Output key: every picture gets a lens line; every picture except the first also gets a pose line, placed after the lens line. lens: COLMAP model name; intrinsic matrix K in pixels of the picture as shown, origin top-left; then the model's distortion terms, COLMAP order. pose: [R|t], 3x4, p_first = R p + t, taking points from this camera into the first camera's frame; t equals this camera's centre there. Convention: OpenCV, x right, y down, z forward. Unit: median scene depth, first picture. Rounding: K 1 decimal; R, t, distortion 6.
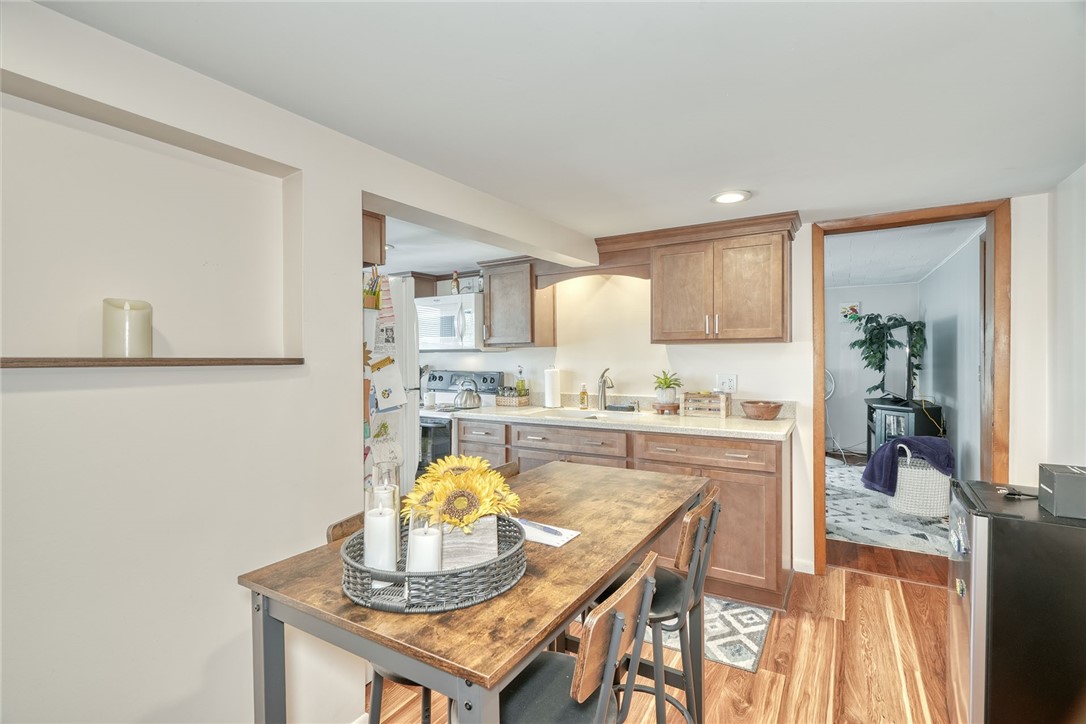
lens RADIAL K [[495.4, 0, 542.2], [0, 495.4, 362.2], [0, 0, 1]] dist [-0.001067, 0.000031]
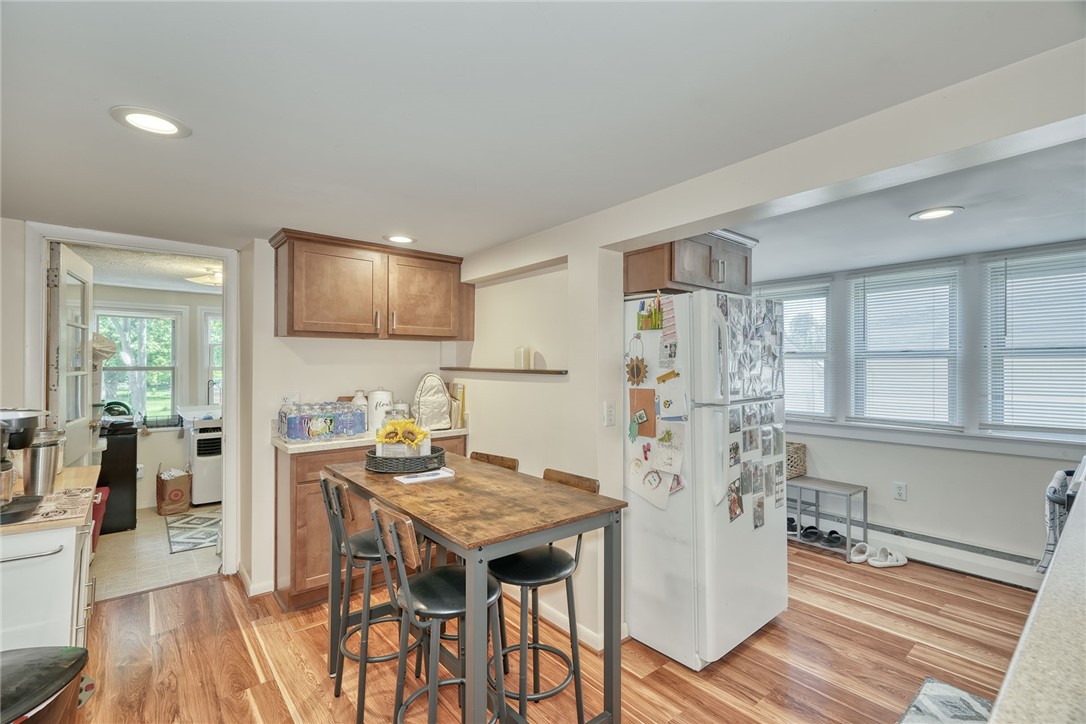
lens RADIAL K [[495.4, 0, 543.0], [0, 495.4, 361.6], [0, 0, 1]] dist [-0.001067, 0.000031]
pose [[-0.335542, -0.002741, -0.942021, 1.120294], [-0.007237, 0.999974, -0.000332, -0.039350], [0.941997, 0.006707, -0.335553, 1.526060]]
